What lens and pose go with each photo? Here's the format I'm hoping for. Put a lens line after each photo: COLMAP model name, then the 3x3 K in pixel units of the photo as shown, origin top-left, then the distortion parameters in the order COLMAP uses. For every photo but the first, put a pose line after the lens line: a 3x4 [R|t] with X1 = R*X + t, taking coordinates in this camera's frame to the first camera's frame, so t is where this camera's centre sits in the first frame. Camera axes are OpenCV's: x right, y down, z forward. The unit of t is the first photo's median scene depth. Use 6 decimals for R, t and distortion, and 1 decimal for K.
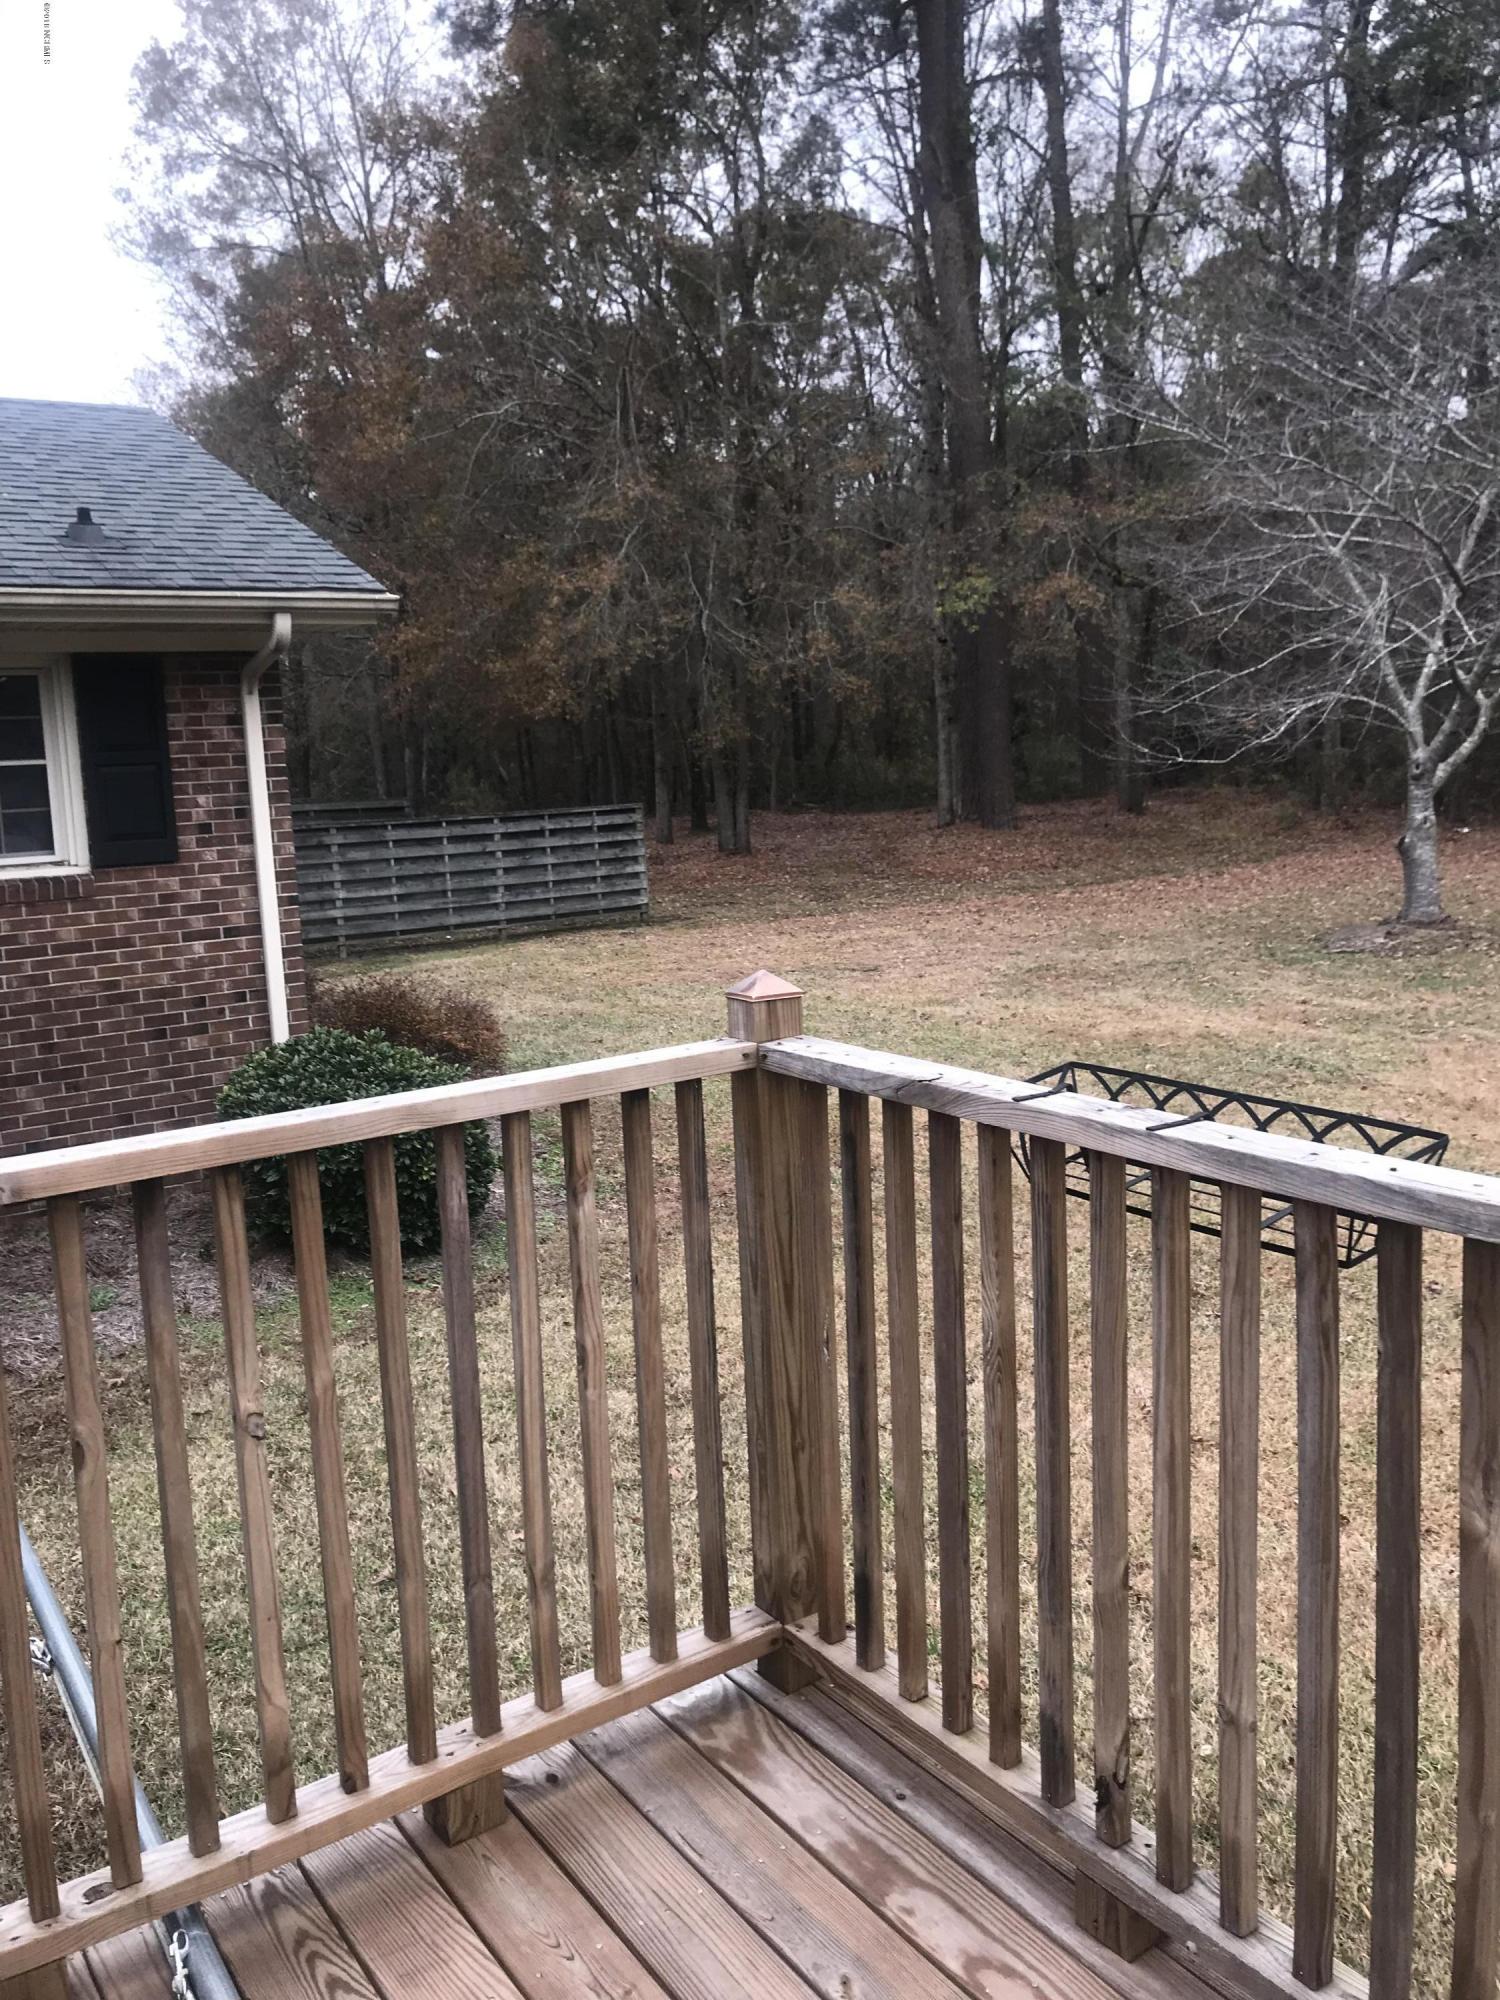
lens RADIAL K [[1626.0, 0, 750.9], [0, 1626.0, 996.3], [0, 0, 1]] dist [-0.000966, -0.000329]
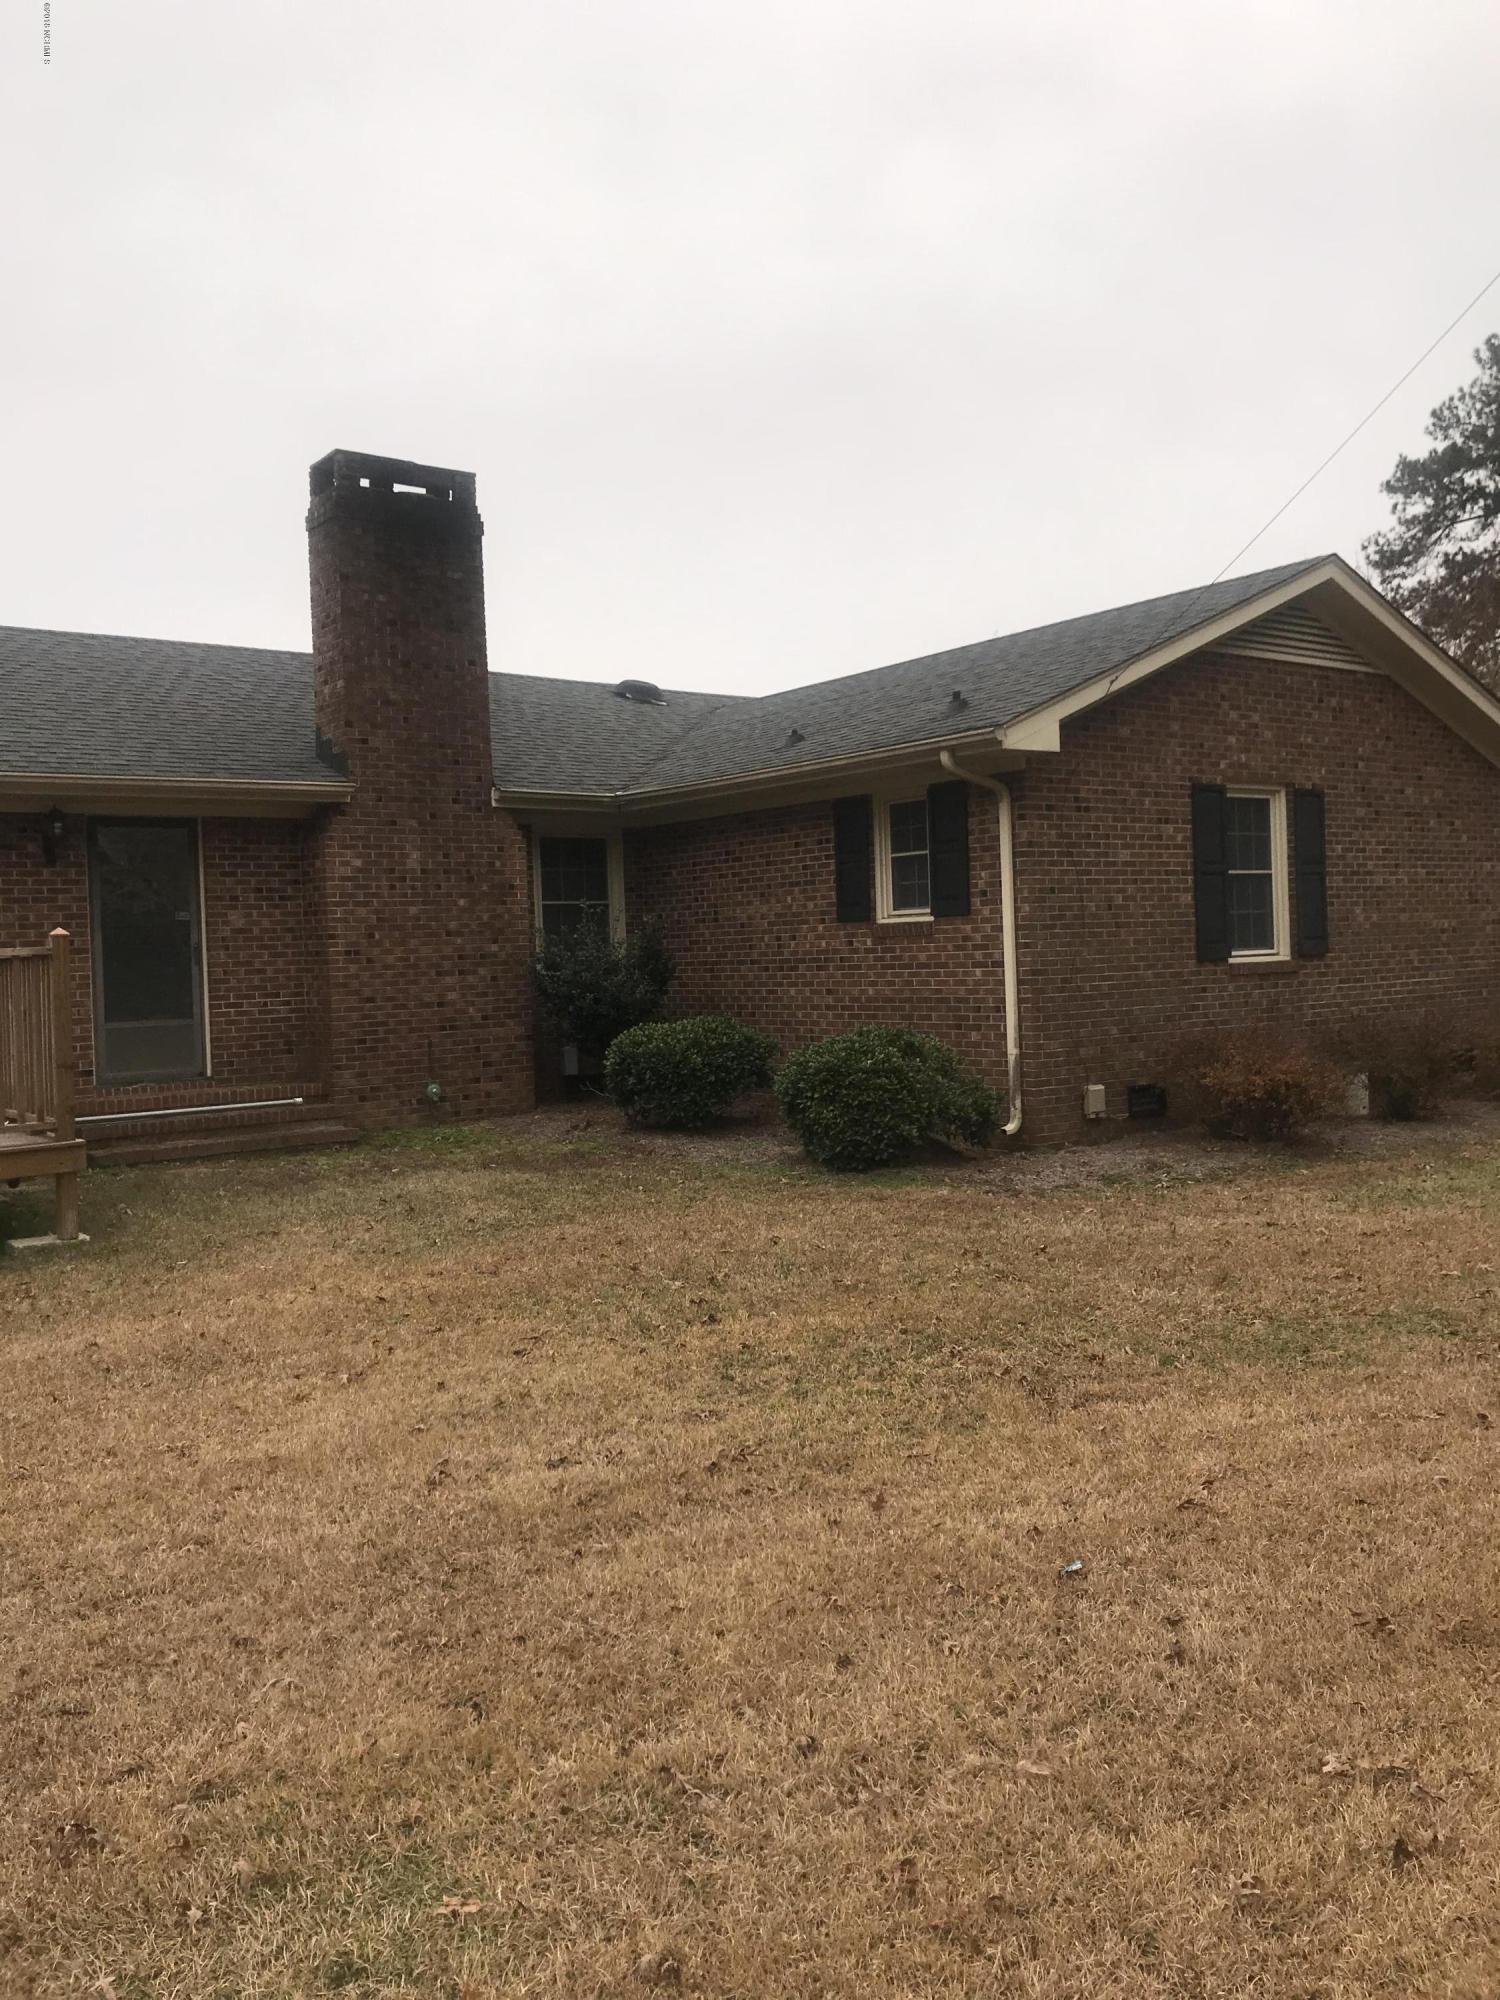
lens RADIAL K [[1626.0, 0, 750.7], [0, 1626.0, 1000.1], [0, 0, 1]] dist [-0.000966, -0.000329]
pose [[0.051447, 0.072794, -0.996019, 1.150746], [-0.117523, 0.990851, 0.066345, -0.080320], [0.991737, 0.113642, 0.059531, 0.712851]]
